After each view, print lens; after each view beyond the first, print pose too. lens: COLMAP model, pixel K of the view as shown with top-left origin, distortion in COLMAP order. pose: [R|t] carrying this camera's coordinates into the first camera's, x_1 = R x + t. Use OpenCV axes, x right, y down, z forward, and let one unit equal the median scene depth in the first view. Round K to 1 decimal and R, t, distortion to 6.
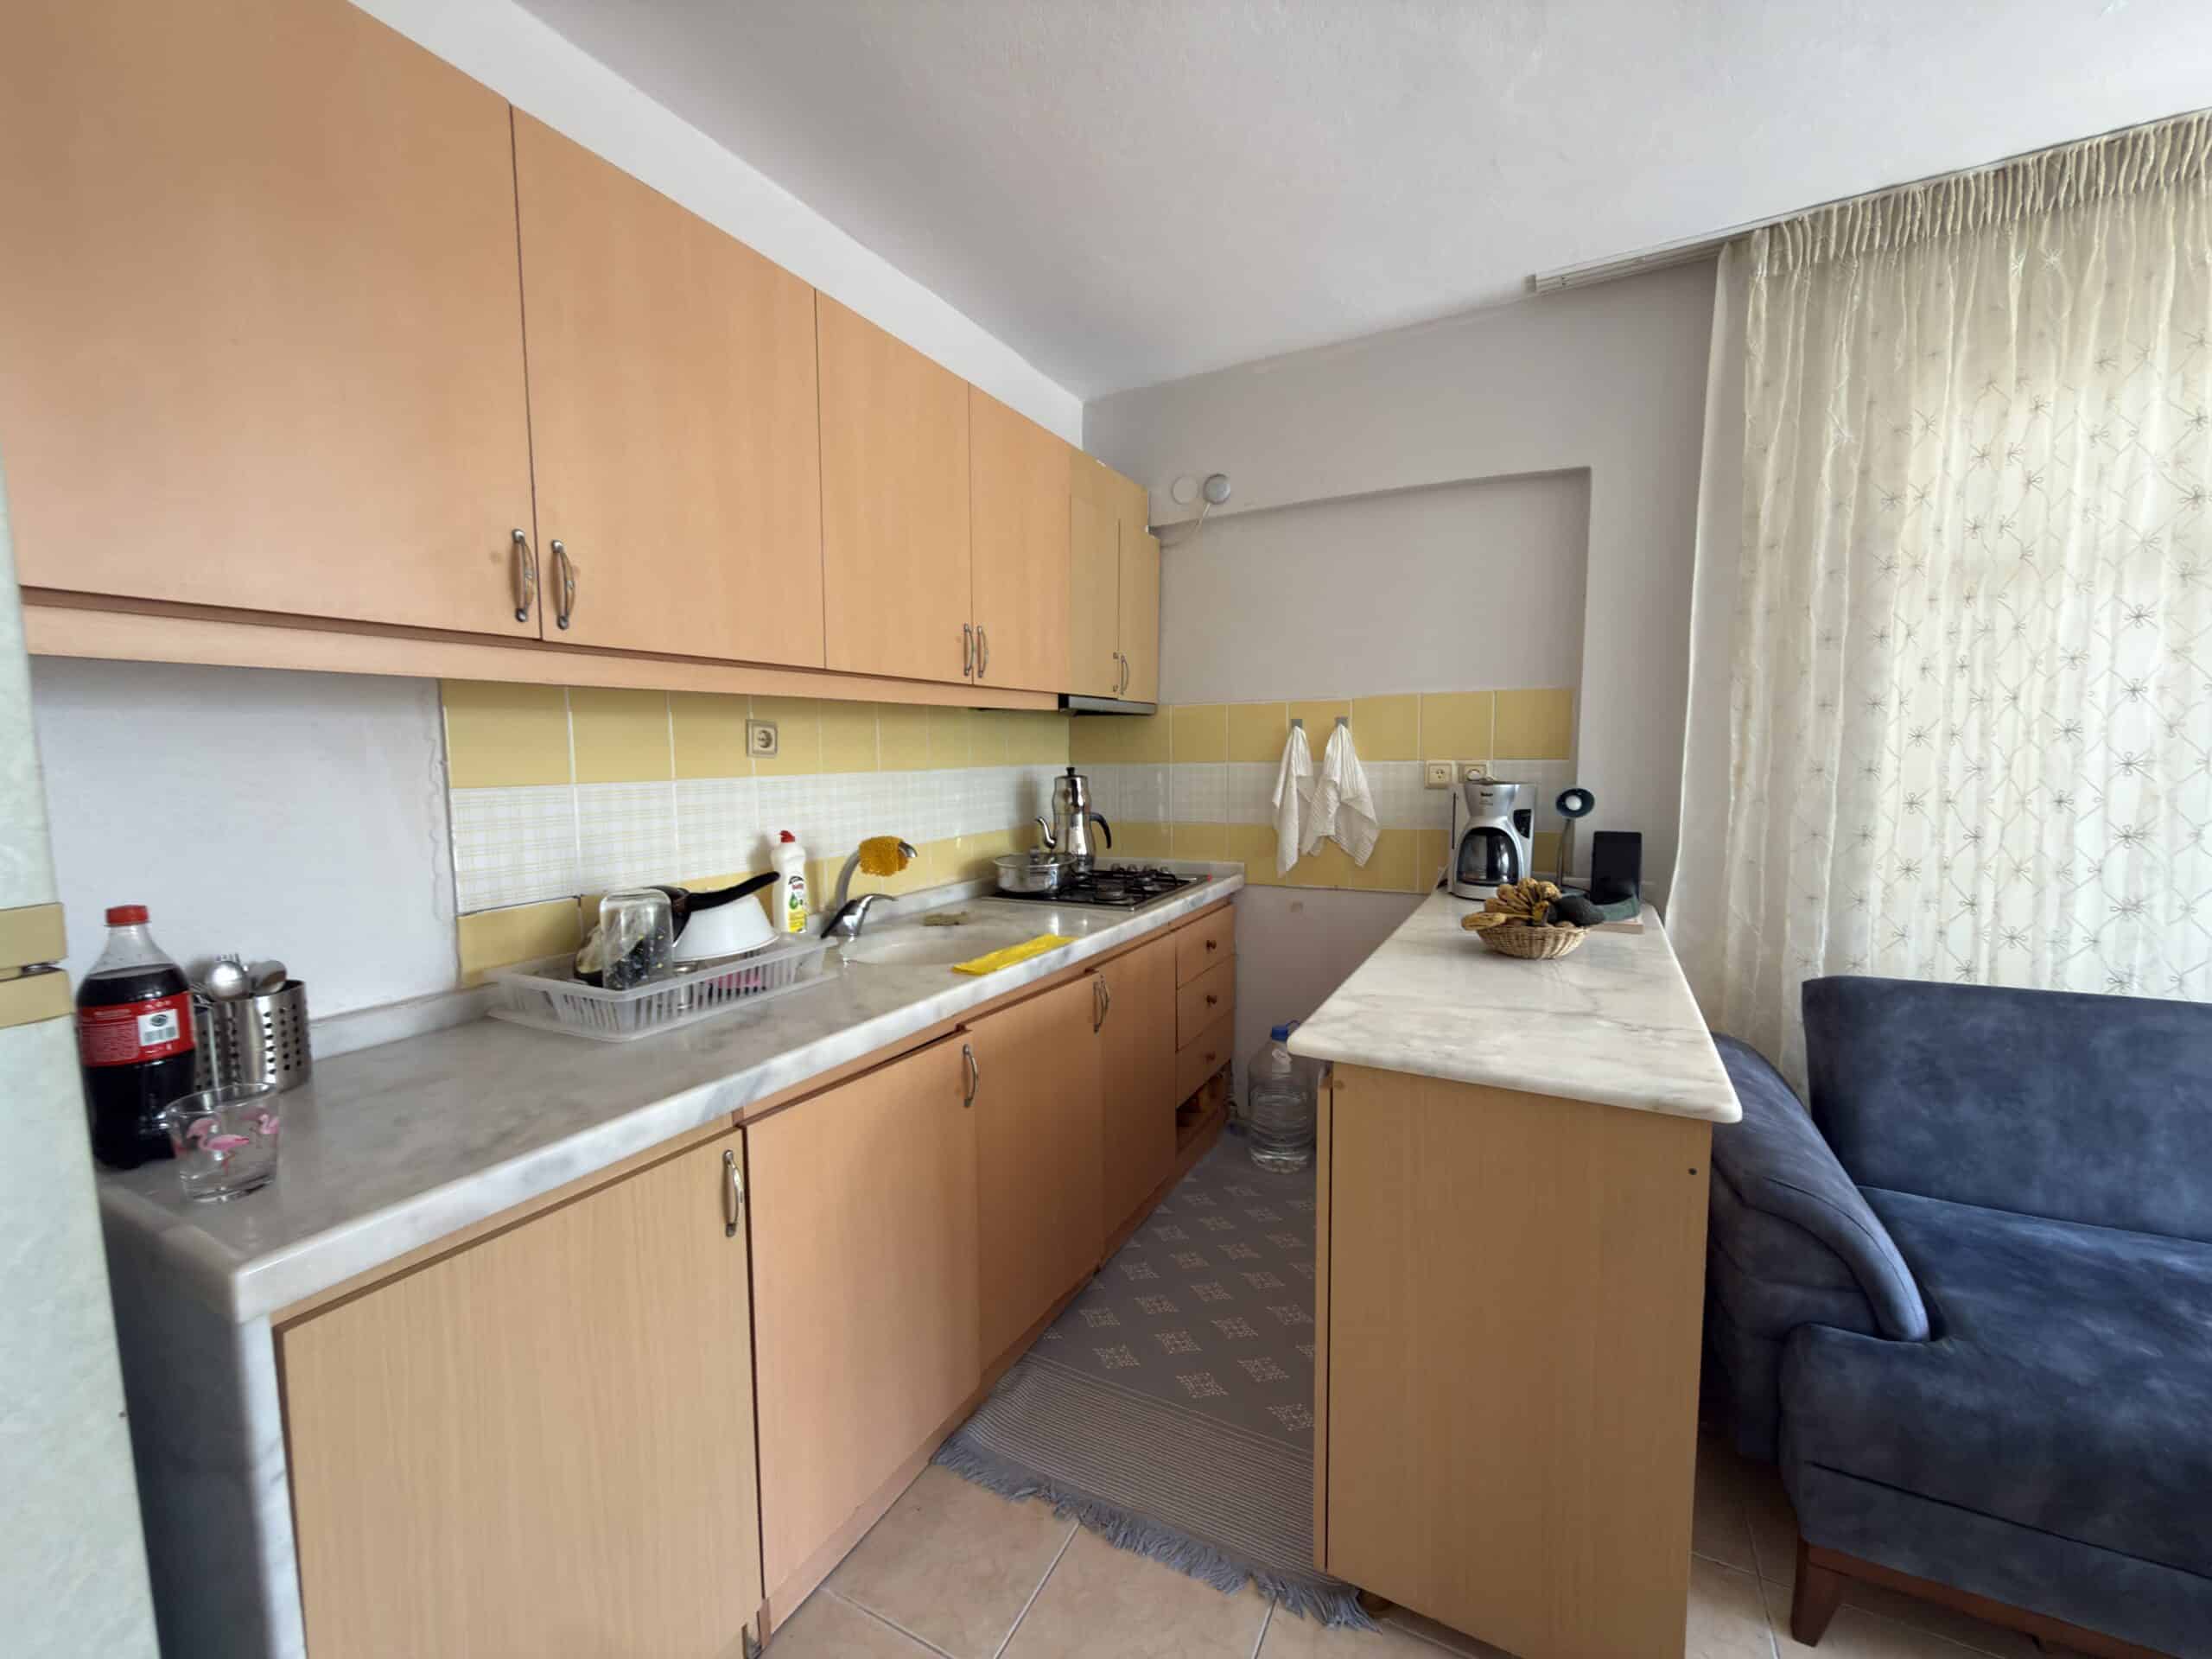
lens RADIAL K [[876.1, 0, 1111.1], [0, 876.1, 827.5], [0, 0, 1]] dist [0.000382, -0.000298]
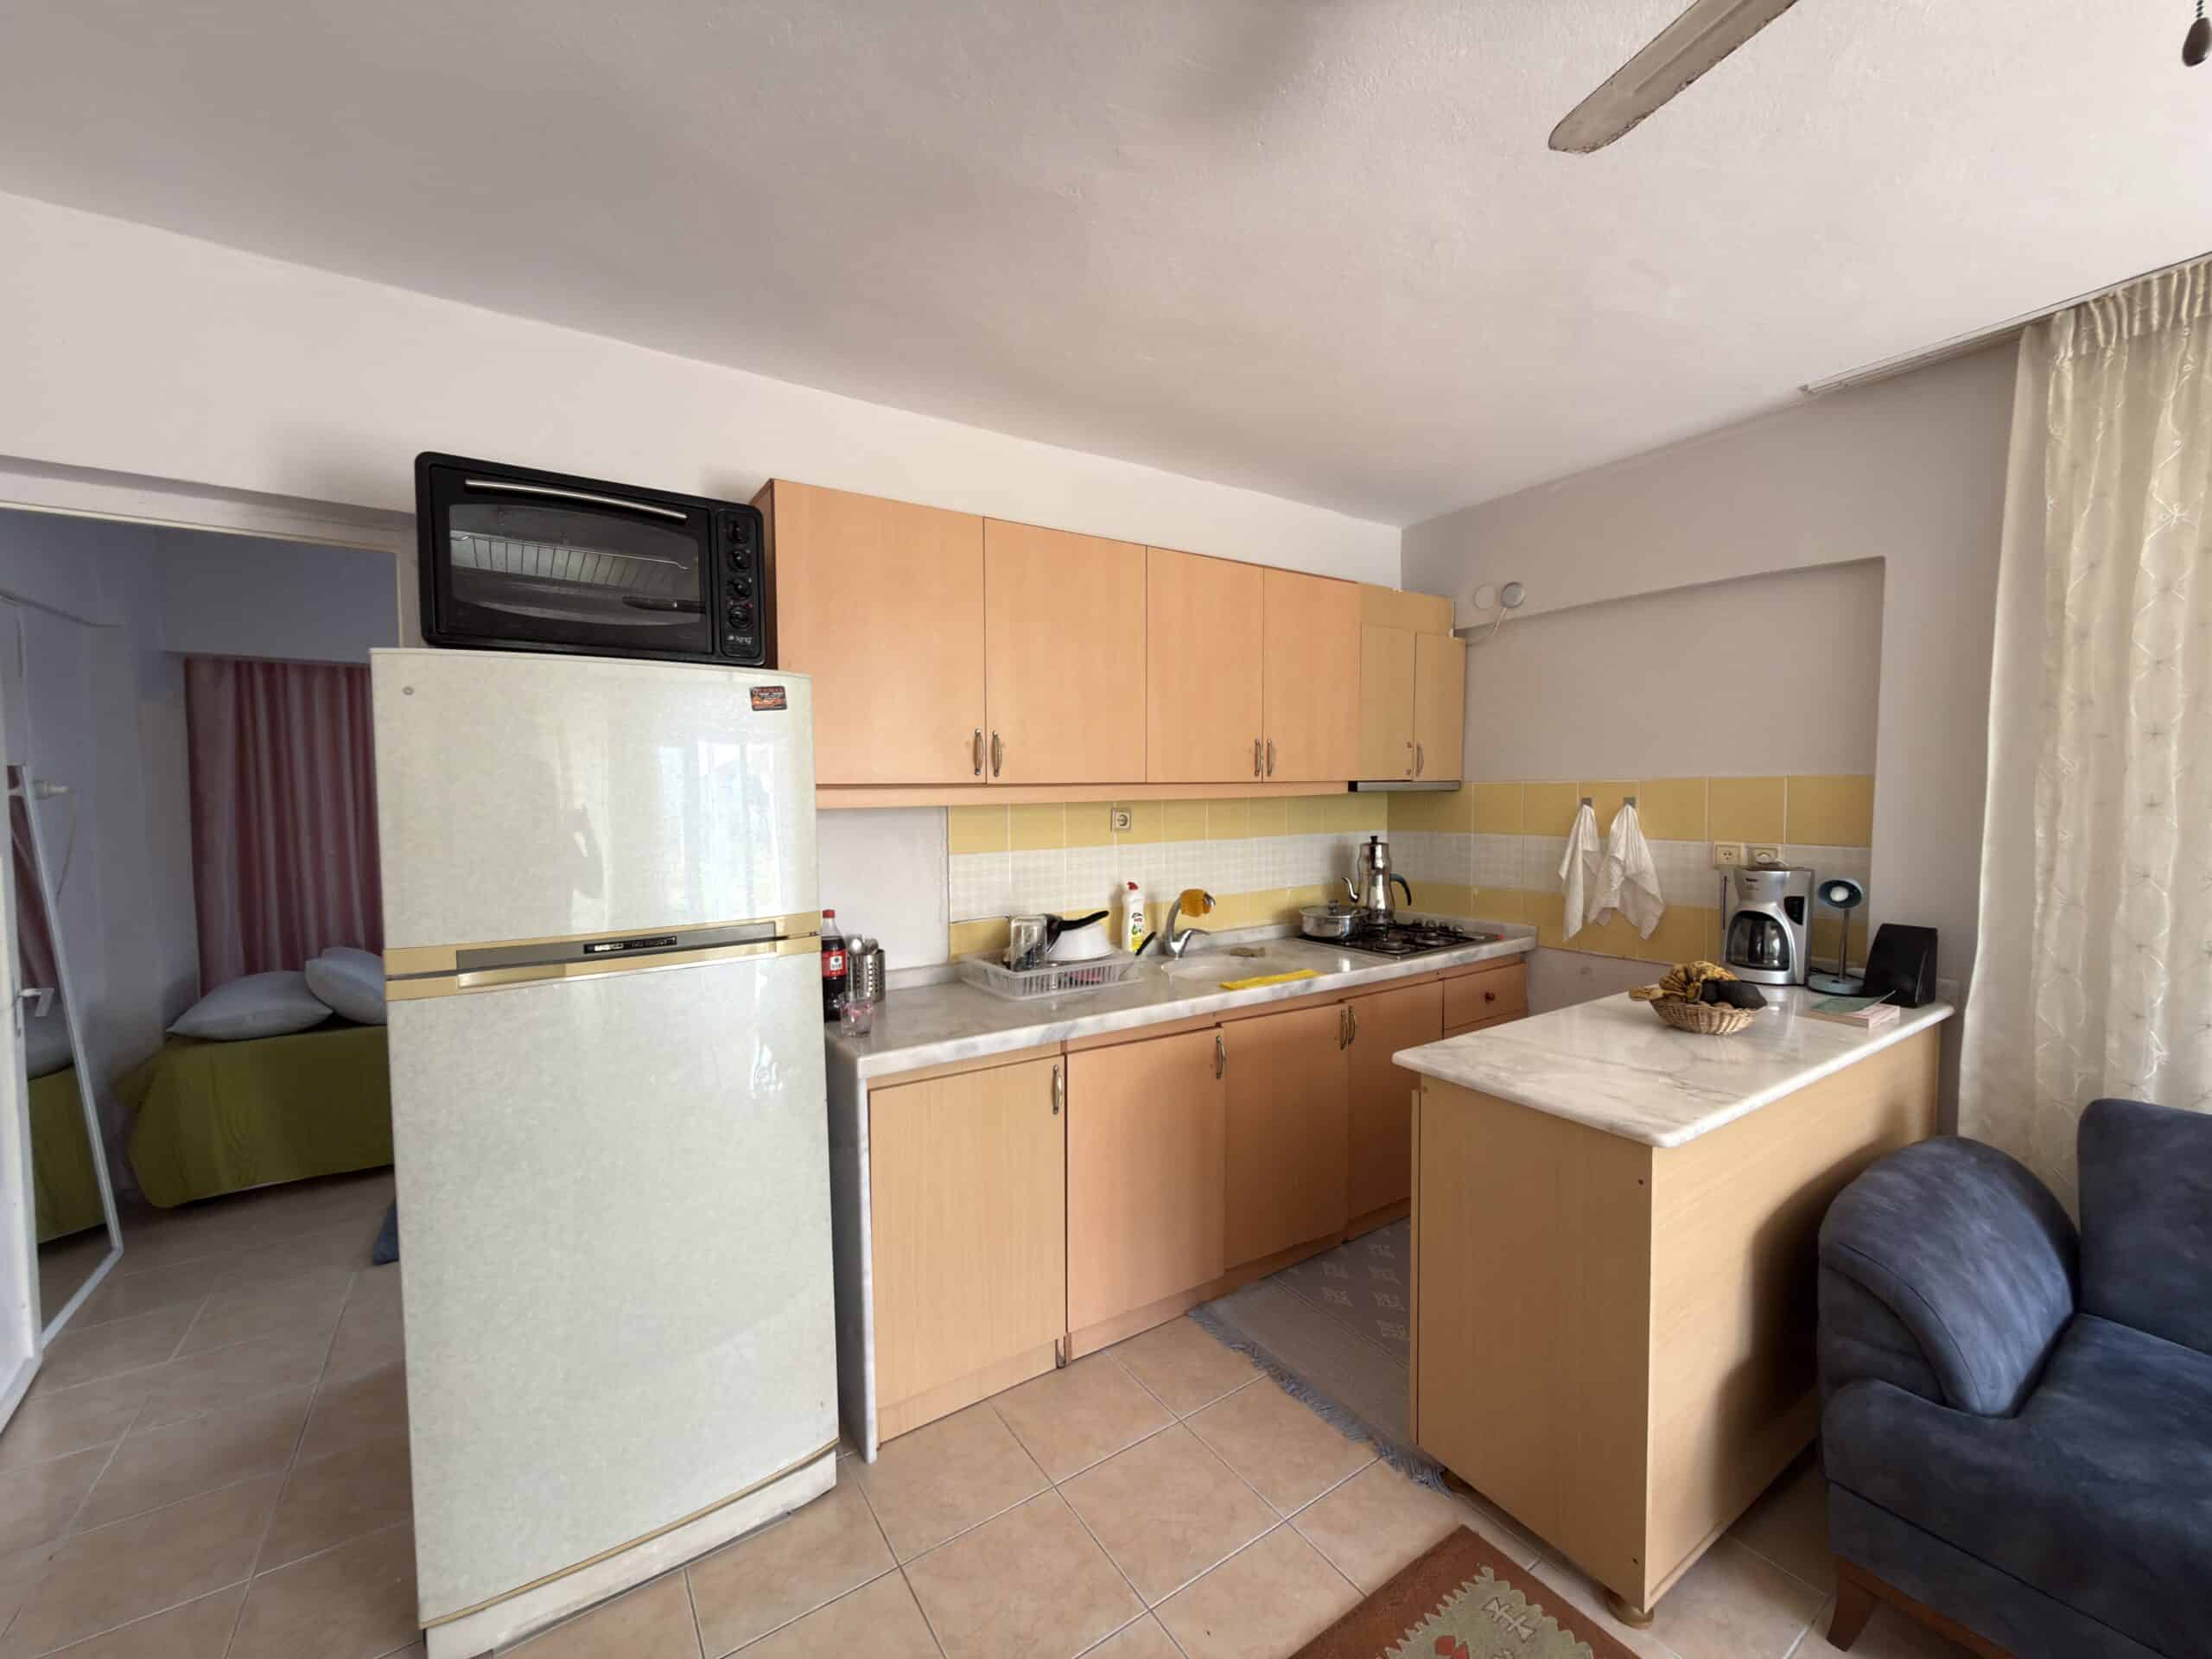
lens RADIAL K [[876.1, 0, 1110.5], [0, 876.1, 828.7], [0, 0, 1]] dist [0.000382, -0.000298]
pose [[0.876050, 0.025181, -0.481563, 0.324159], [-0.042536, 0.998778, -0.025154, -0.049154], [0.480341, 0.042520, 0.876051, -0.344378]]
